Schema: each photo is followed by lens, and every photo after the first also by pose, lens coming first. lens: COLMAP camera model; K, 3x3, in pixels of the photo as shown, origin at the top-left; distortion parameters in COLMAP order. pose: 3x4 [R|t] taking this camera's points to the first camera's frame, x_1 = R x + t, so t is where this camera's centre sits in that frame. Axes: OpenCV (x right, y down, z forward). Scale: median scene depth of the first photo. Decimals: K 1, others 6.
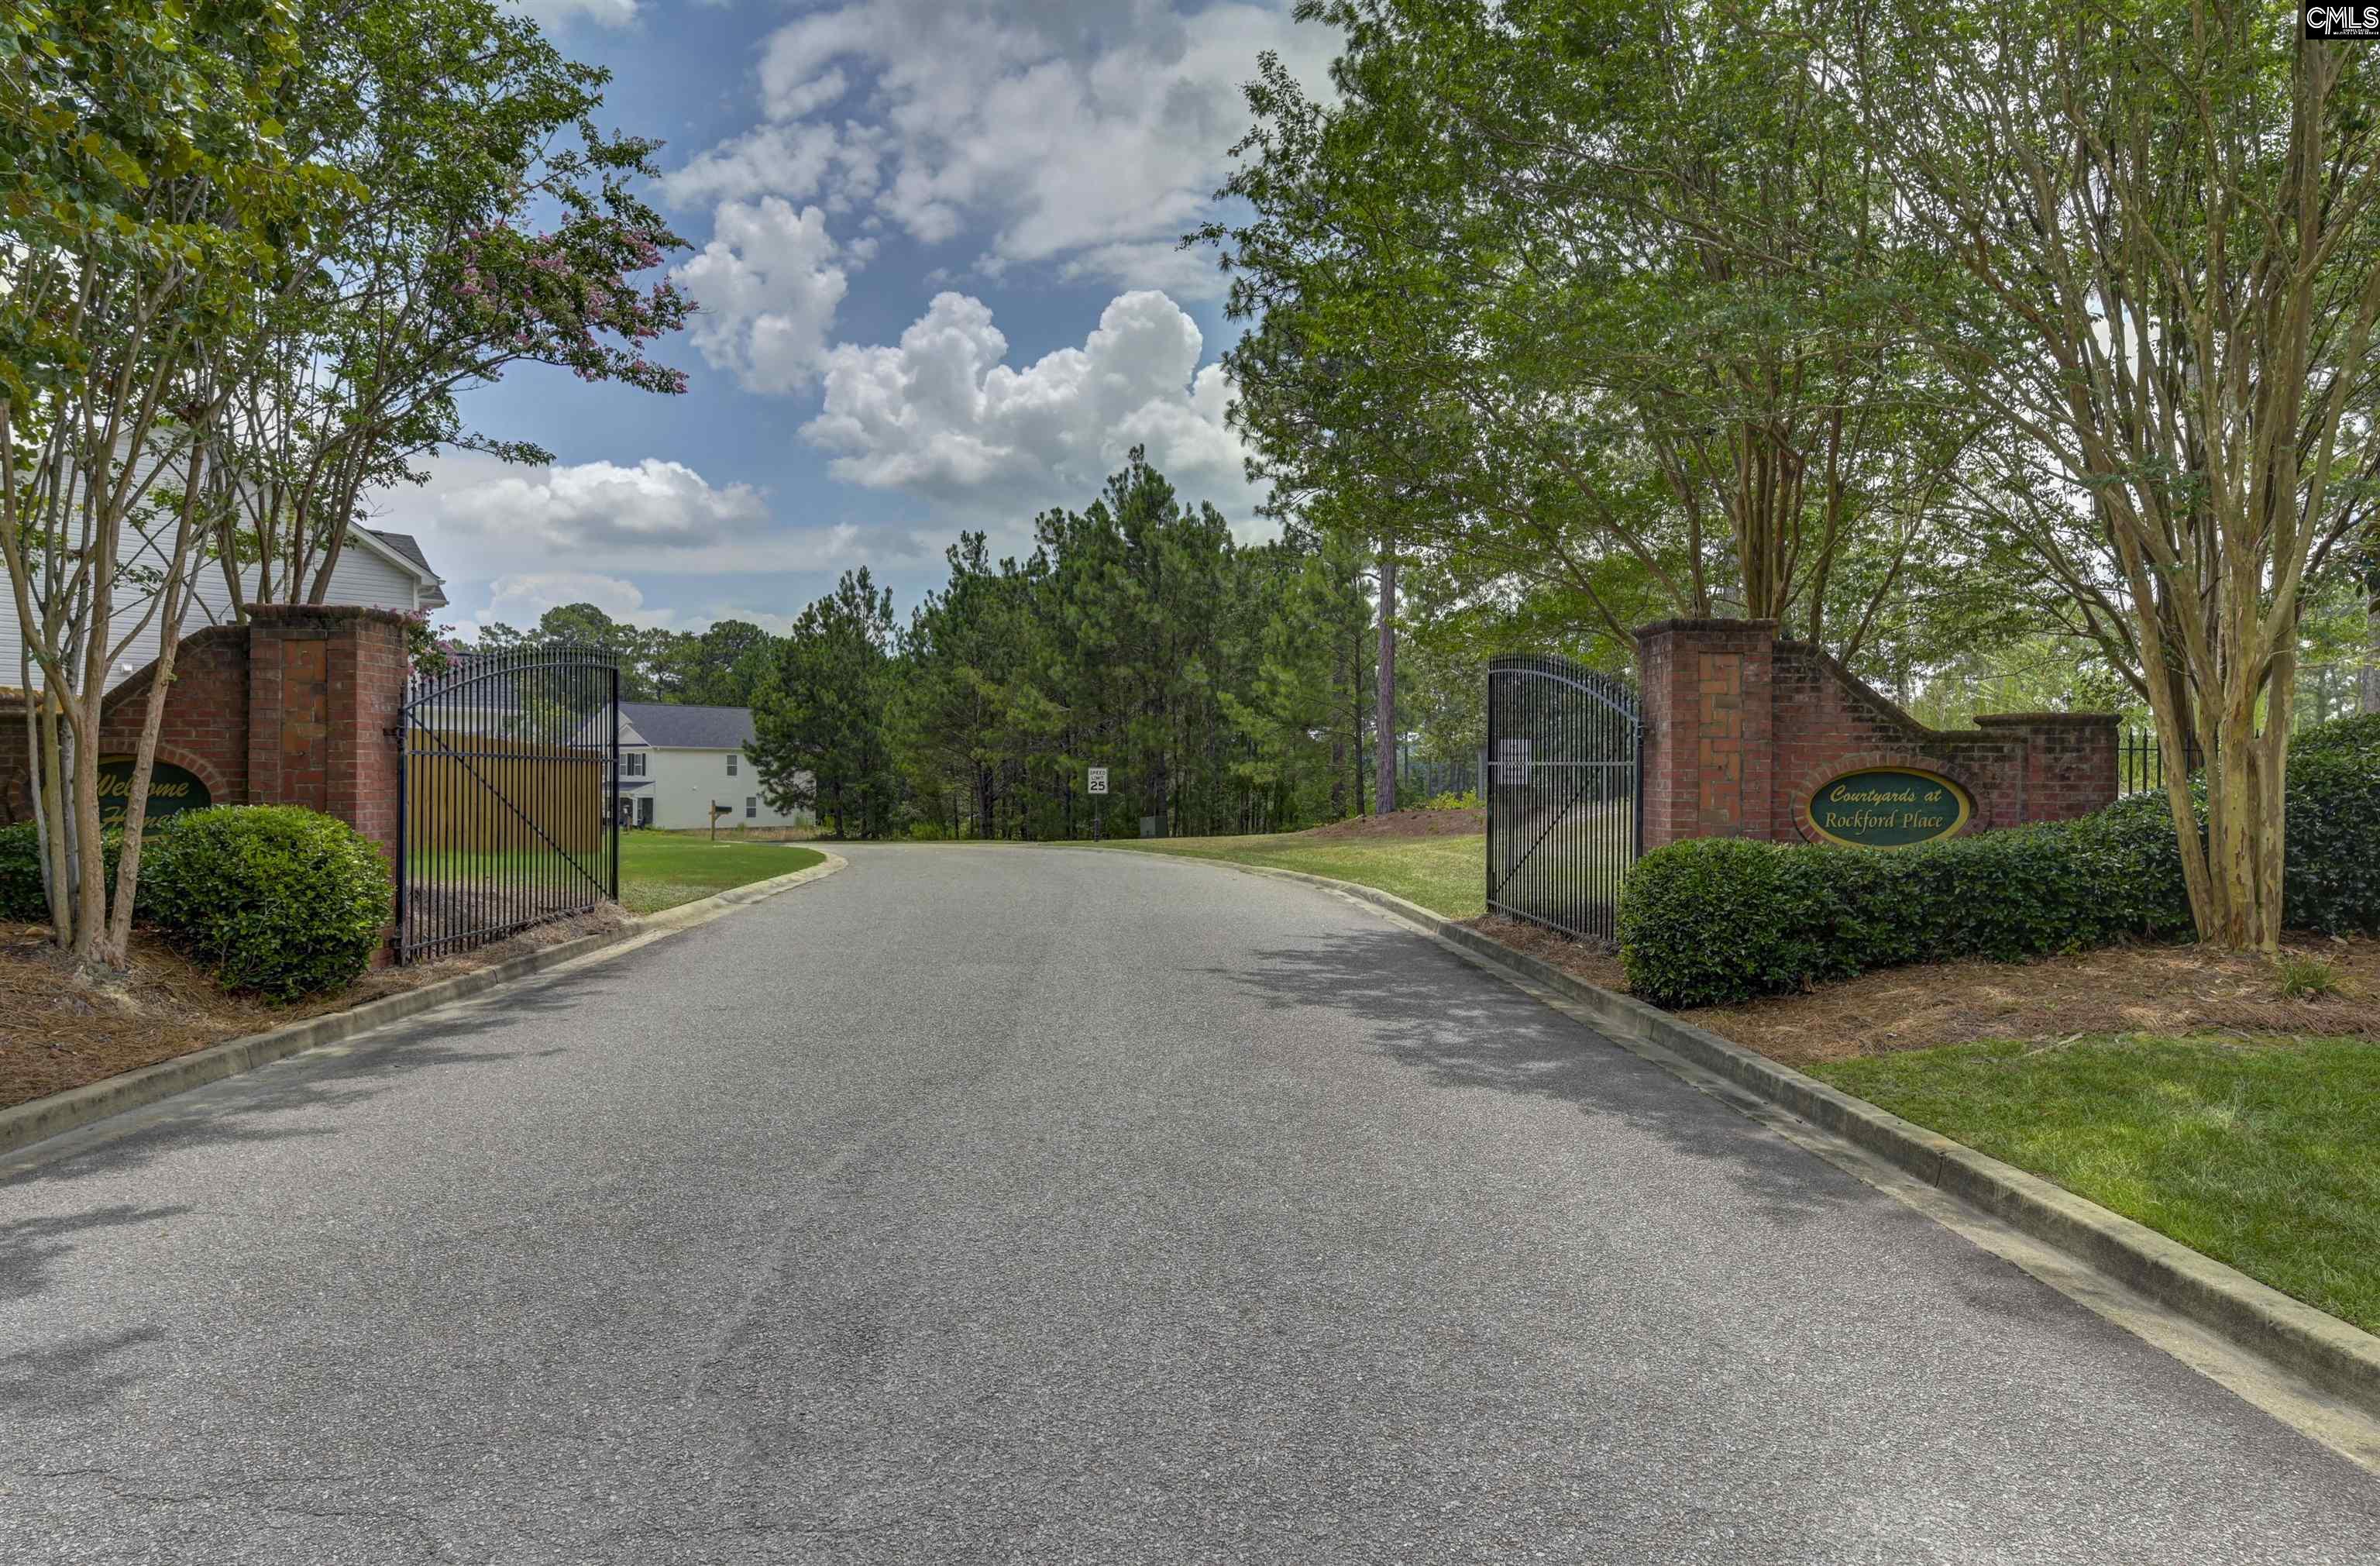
lens RADIAL K [[1557.8, 0, 1186.4], [0, 1557.8, 783.1], [0, 0, 1]] dist [0.021775, -0.000476]
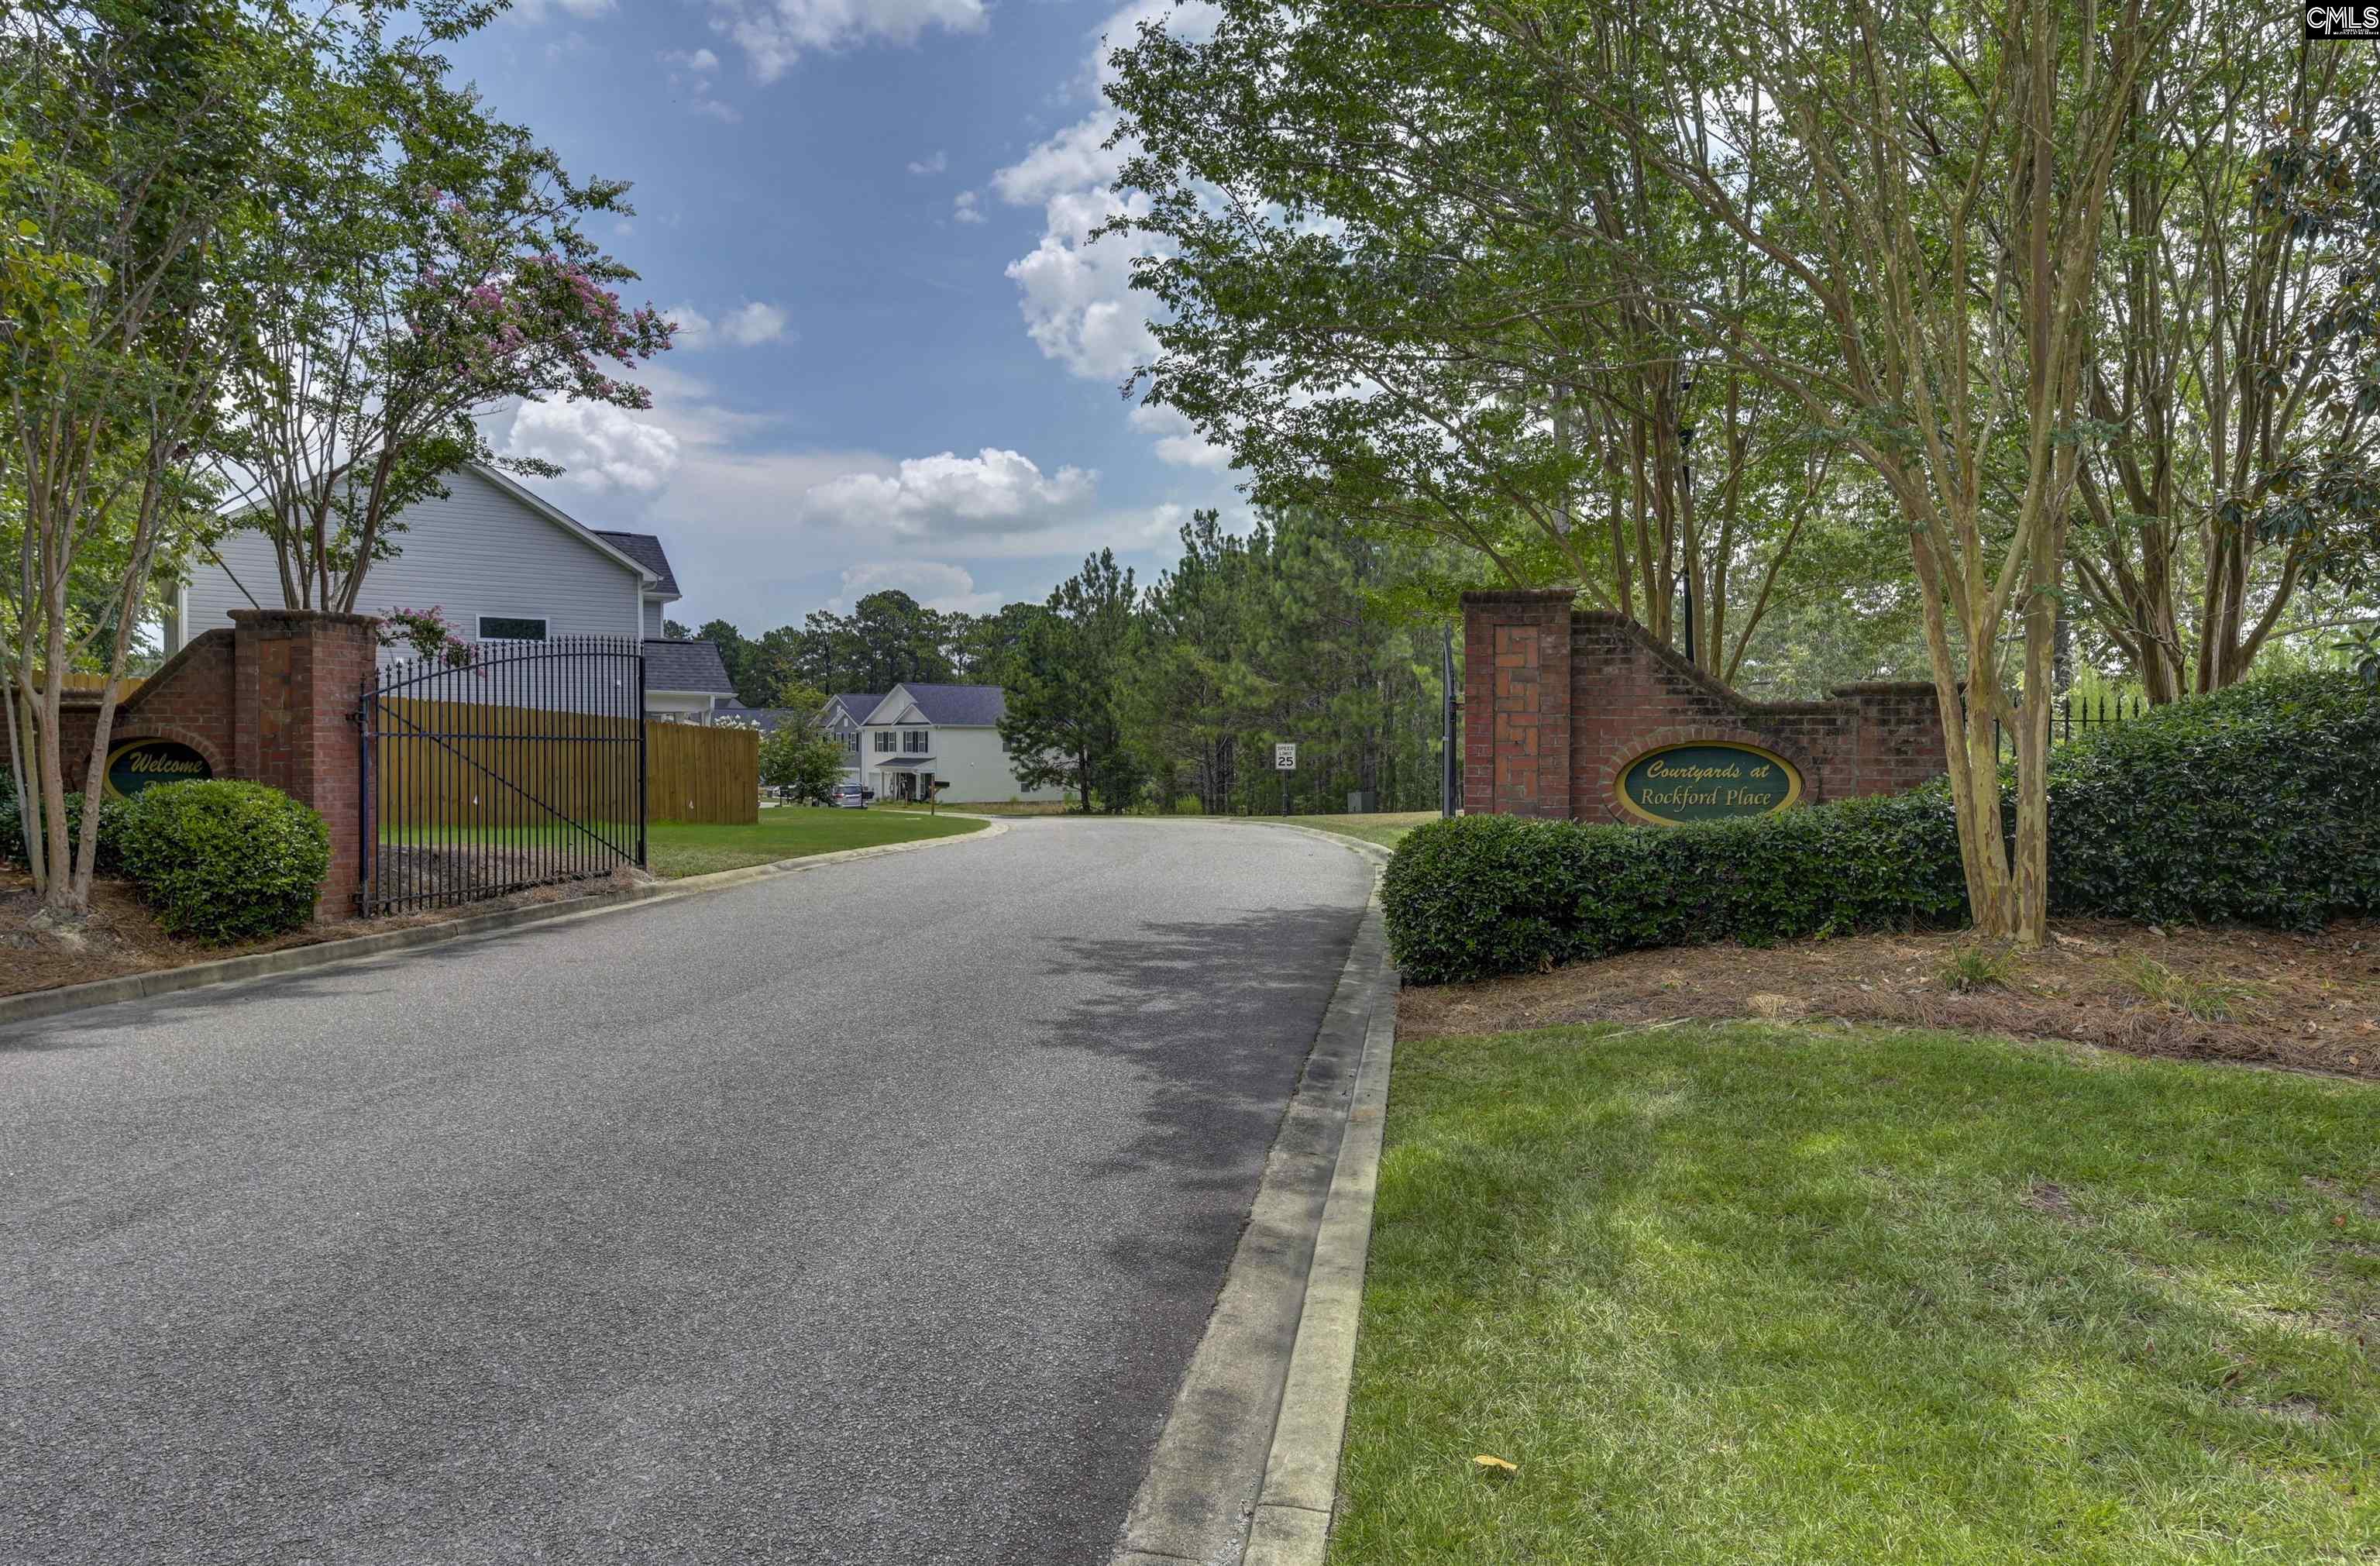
lens RADIAL K [[1557.8, 0, 1111.7], [0, 1557.8, 773.1], [0, 0, 1]] dist [0.021775, -0.000476]
pose [[0.974753, -0.000035, -0.223286, 0.265153], [0.002144, 0.999955, 0.009206, -0.000291], [0.223276, -0.009452, 0.974709, -0.008238]]
